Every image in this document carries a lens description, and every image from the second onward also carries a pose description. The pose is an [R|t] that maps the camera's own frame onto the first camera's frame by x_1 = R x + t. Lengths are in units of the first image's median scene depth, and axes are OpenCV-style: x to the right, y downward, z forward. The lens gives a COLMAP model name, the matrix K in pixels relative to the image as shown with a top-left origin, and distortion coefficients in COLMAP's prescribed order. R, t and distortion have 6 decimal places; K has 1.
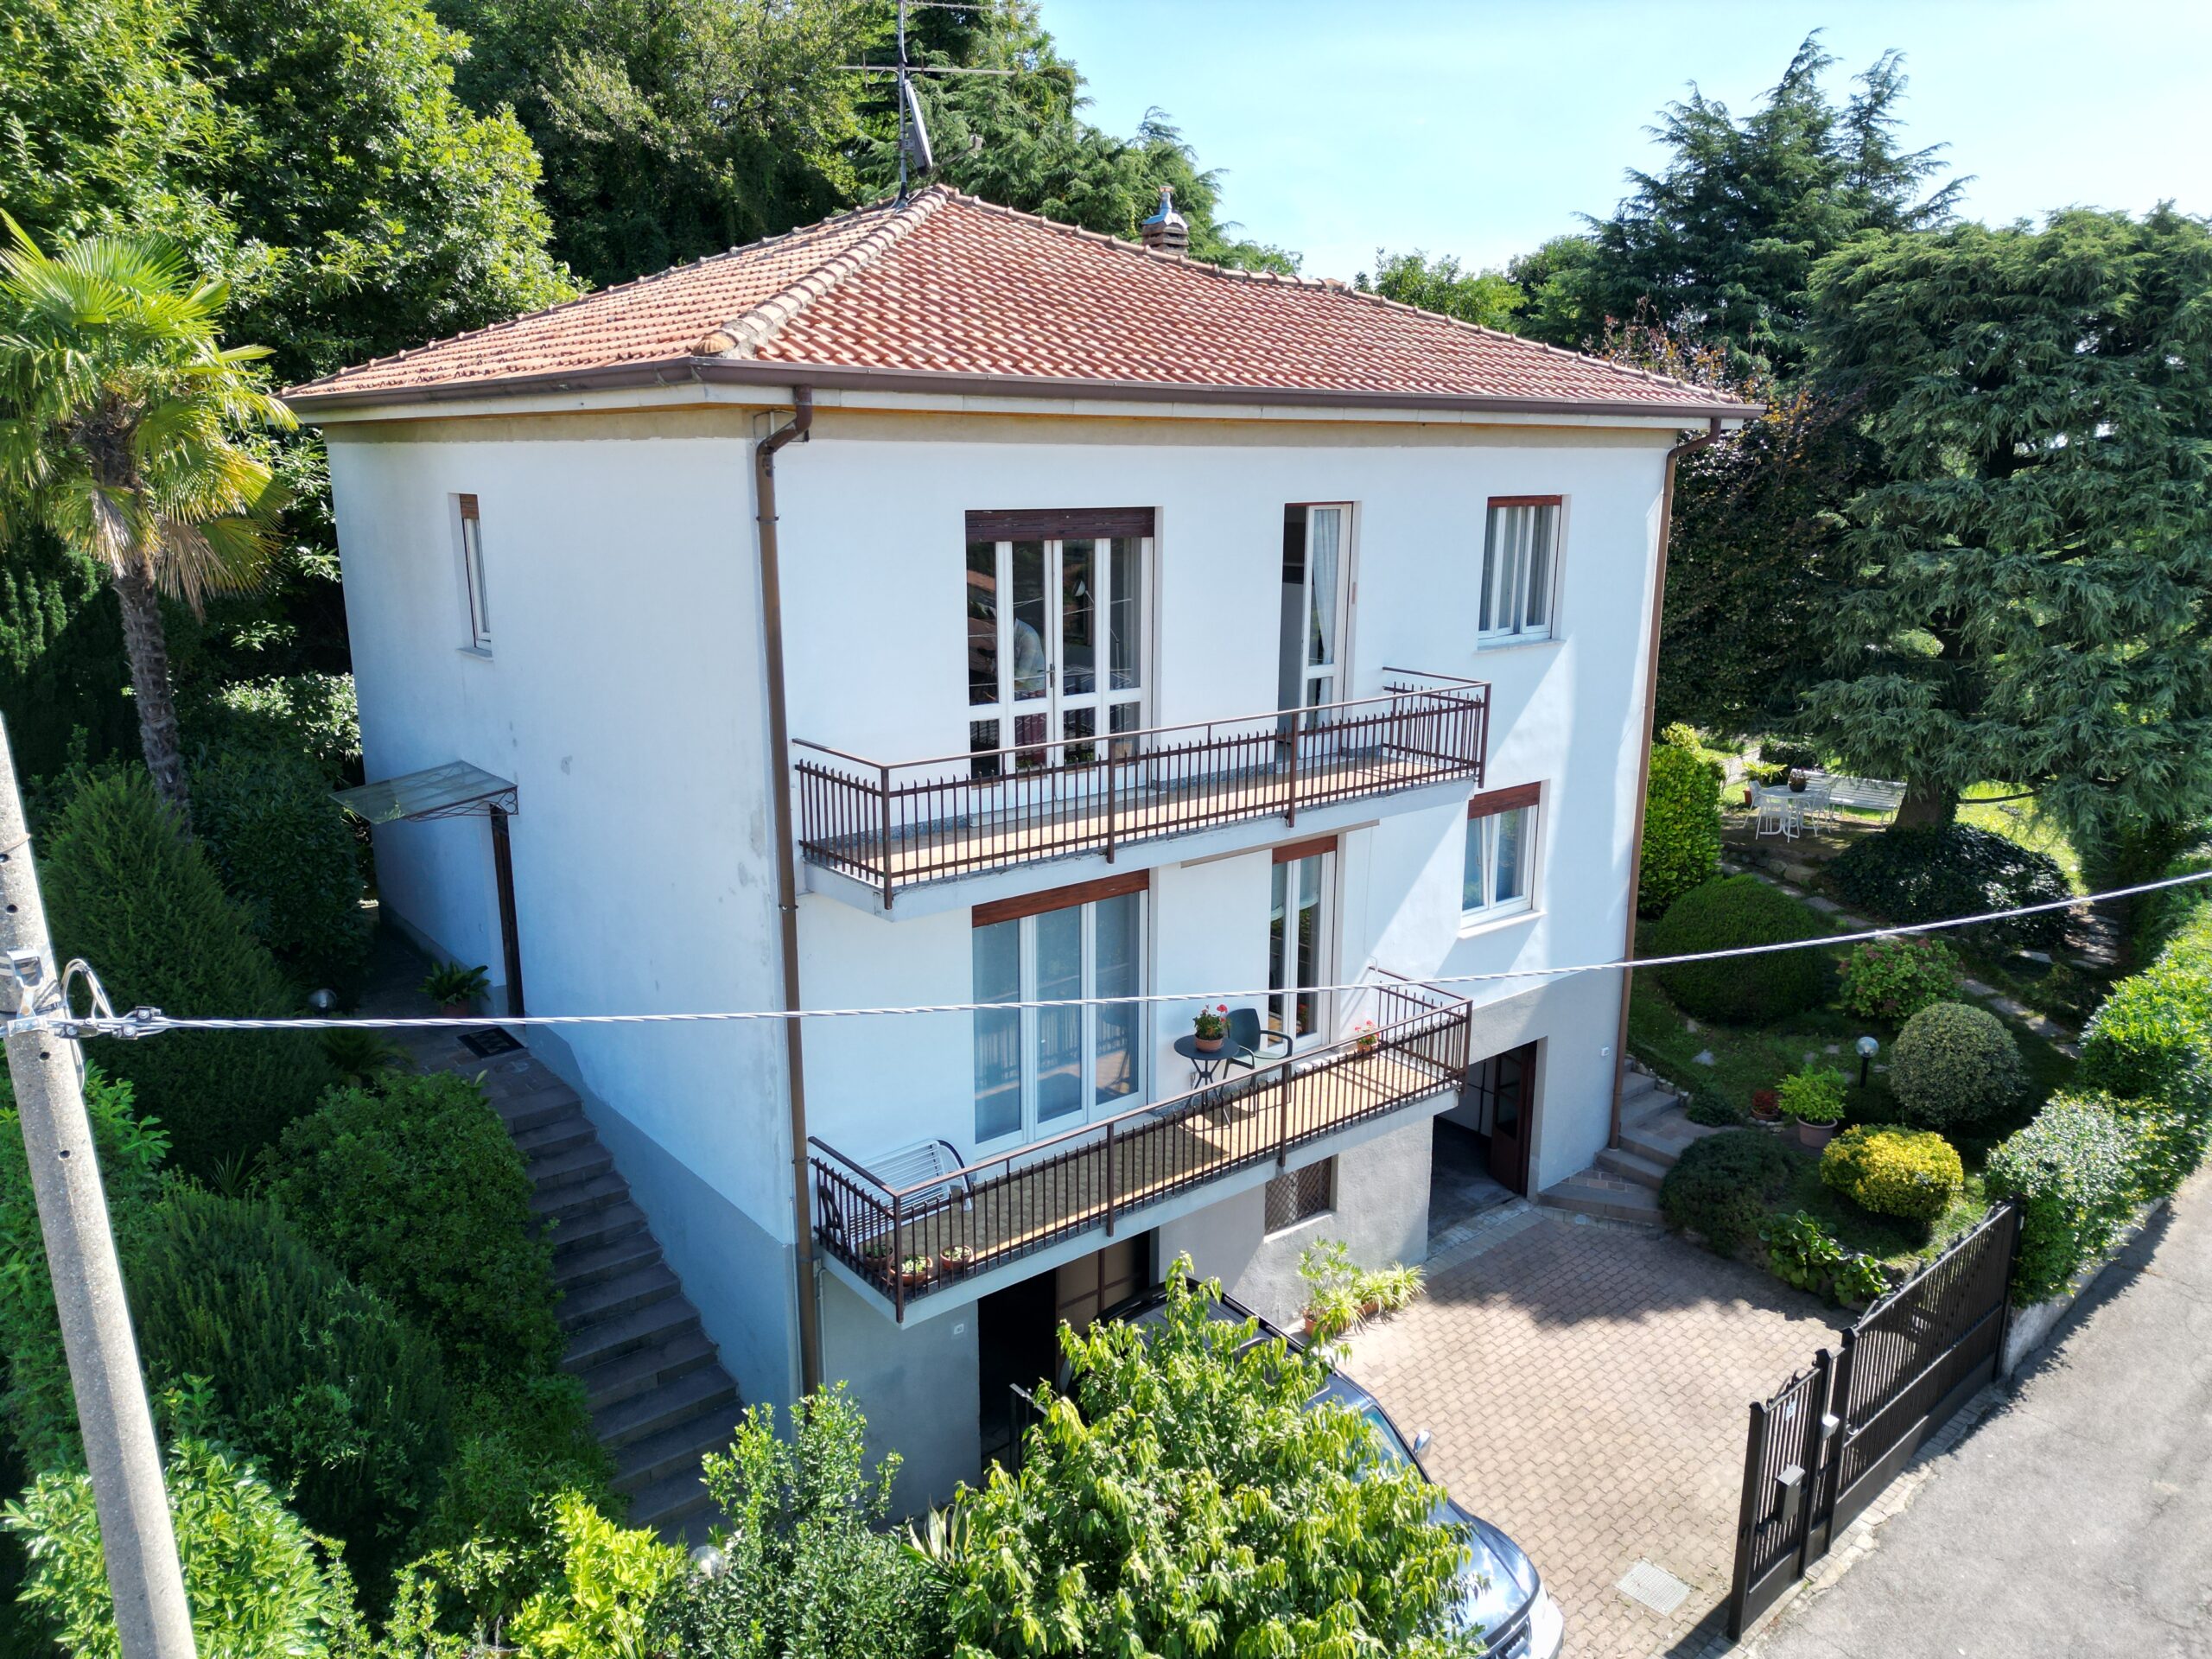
lens RADIAL K [[1538.7, 0, 1106.0], [0, 1538.7, 829.5], [0, 0, 1]] dist [0.032783, -0.003363]
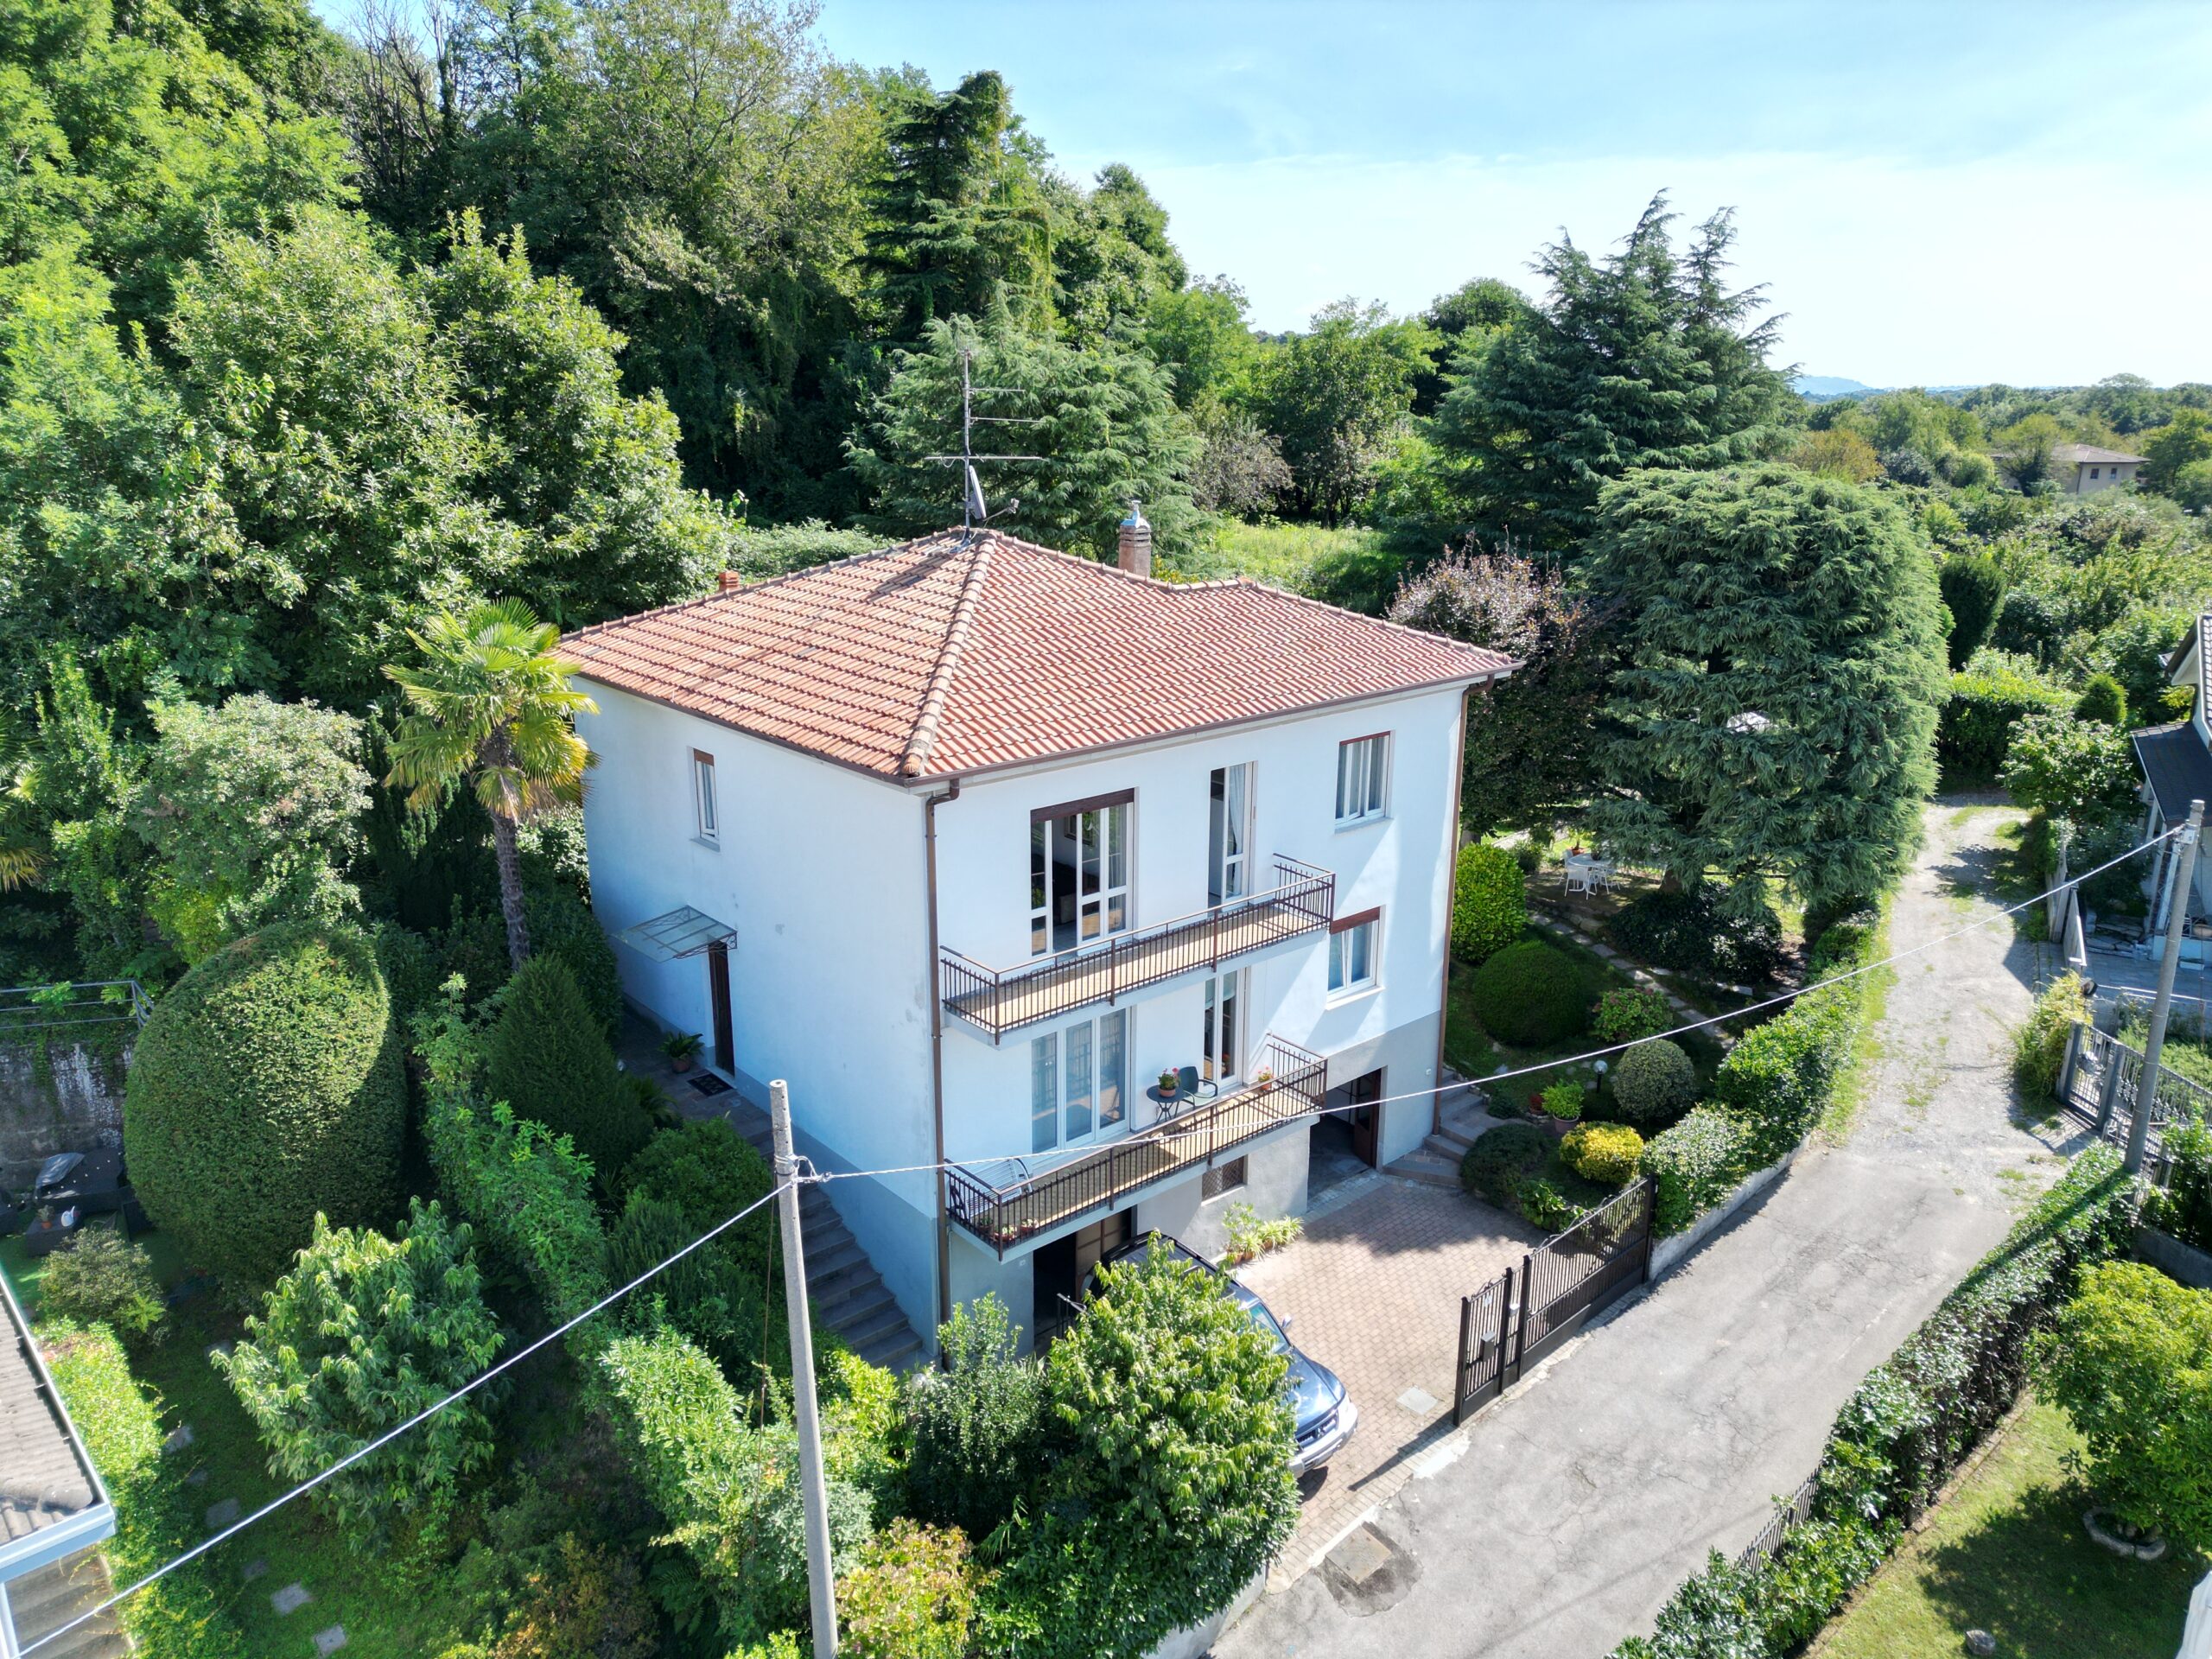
lens RADIAL K [[1513.6, 0, 1106.0], [0, 1513.6, 829.5], [0, 0, 1]] dist [0.056040, -0.001526]
pose [[0.999589, -0.006278, 0.027985, -0.040541], [0.005006, 0.998961, 0.045289, -0.203247], [-0.028241, -0.045130, 0.998582, -0.581820]]
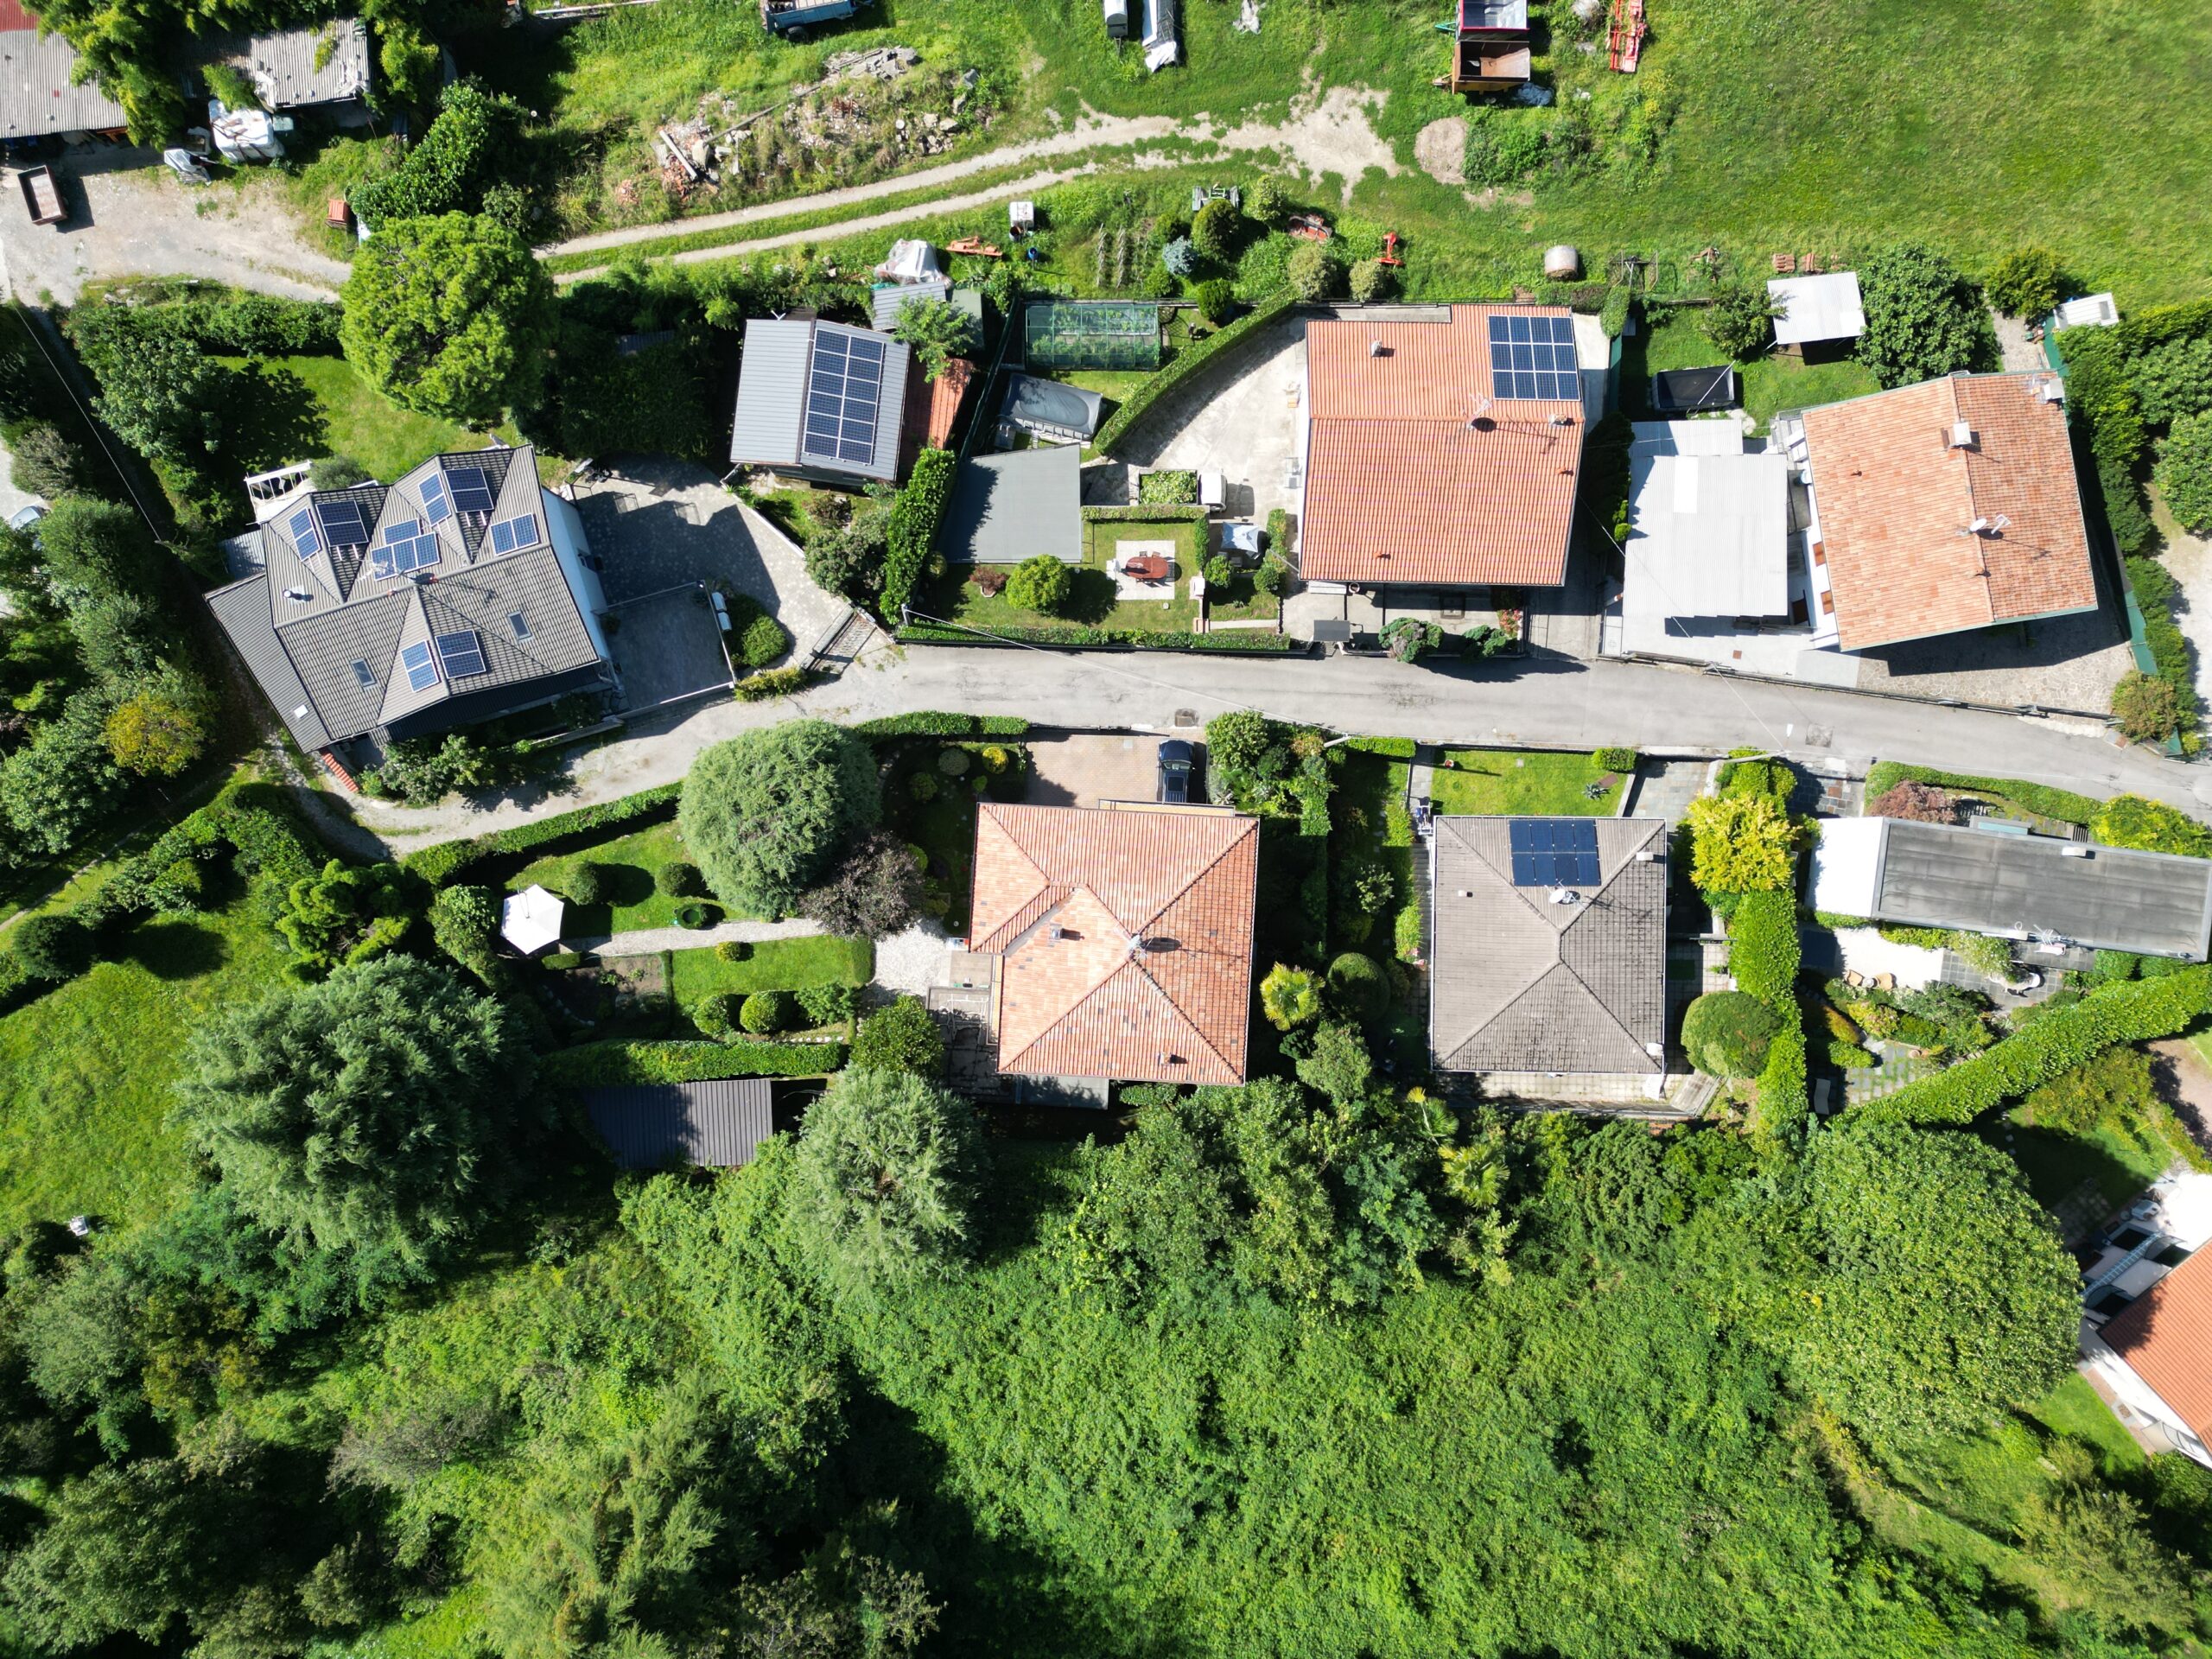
lens RADIAL K [[1514.6, 0, 1108.3], [0, 1514.6, 856.8], [0, 0, 1]] dist [0.082265, -0.000142]
pose [[-0.740755, -0.671774, -0.001068, 0.083942], [0.163232, -0.181535, 0.969743, -4.692189], [-0.651642, 0.718167, 0.244127, -0.099622]]
